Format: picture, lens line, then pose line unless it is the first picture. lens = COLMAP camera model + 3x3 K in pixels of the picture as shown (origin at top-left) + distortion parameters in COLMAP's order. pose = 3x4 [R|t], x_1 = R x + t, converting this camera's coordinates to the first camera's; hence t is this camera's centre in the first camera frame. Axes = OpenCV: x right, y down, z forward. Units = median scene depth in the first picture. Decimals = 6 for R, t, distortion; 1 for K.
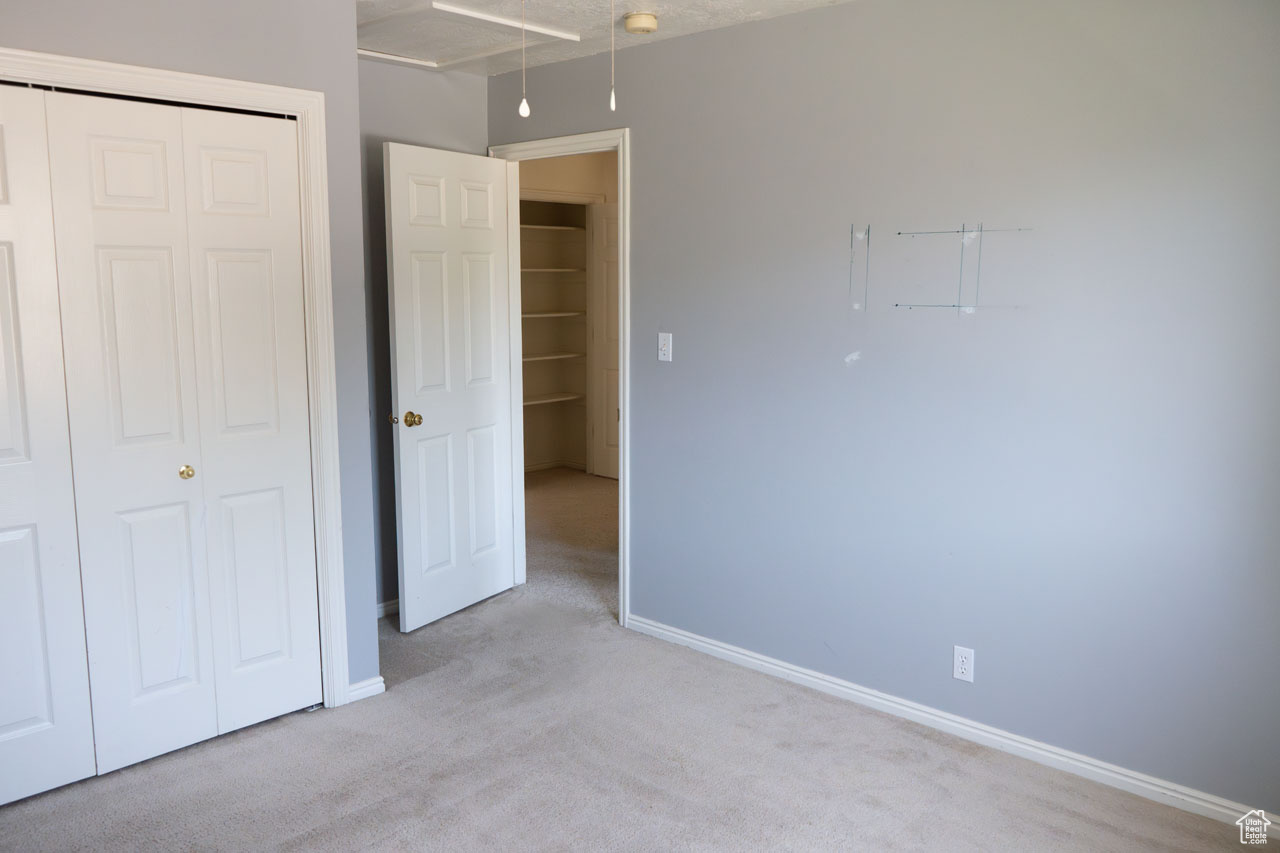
lens RADIAL K [[1026.8, 0, 640.0], [0, 1026.8, 426.5], [0, 0, 1]] dist [0.000028, -0.000161]
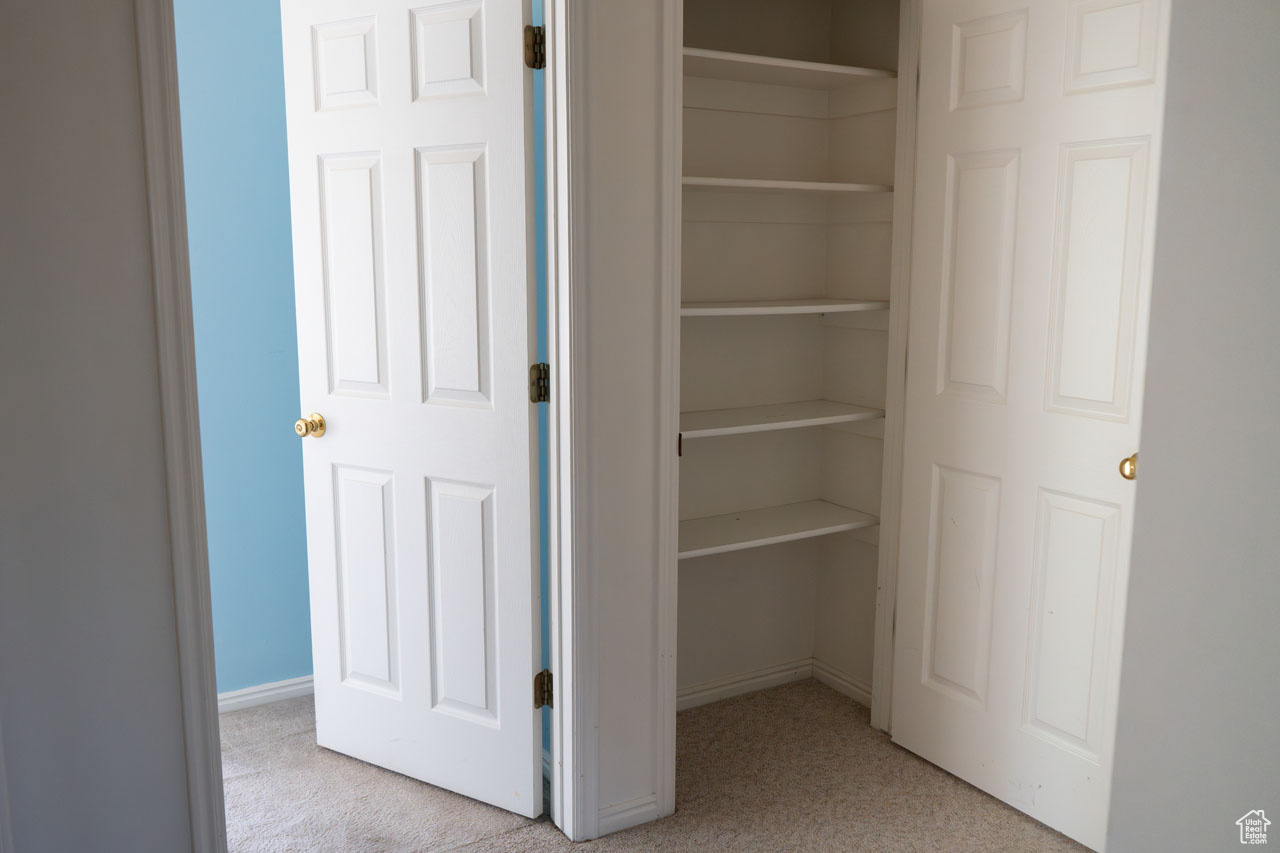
lens RADIAL K [[1026.8, 0, 640.0], [0, 1026.8, 426.5], [0, 0, 1]] dist [0.000028, -0.000161]
pose [[0.955132, 0.044233, -0.292859, -0.028244], [-0.039923, 0.998989, 0.020683, -0.072003], [0.293478, -0.008063, 0.955932, 0.626836]]
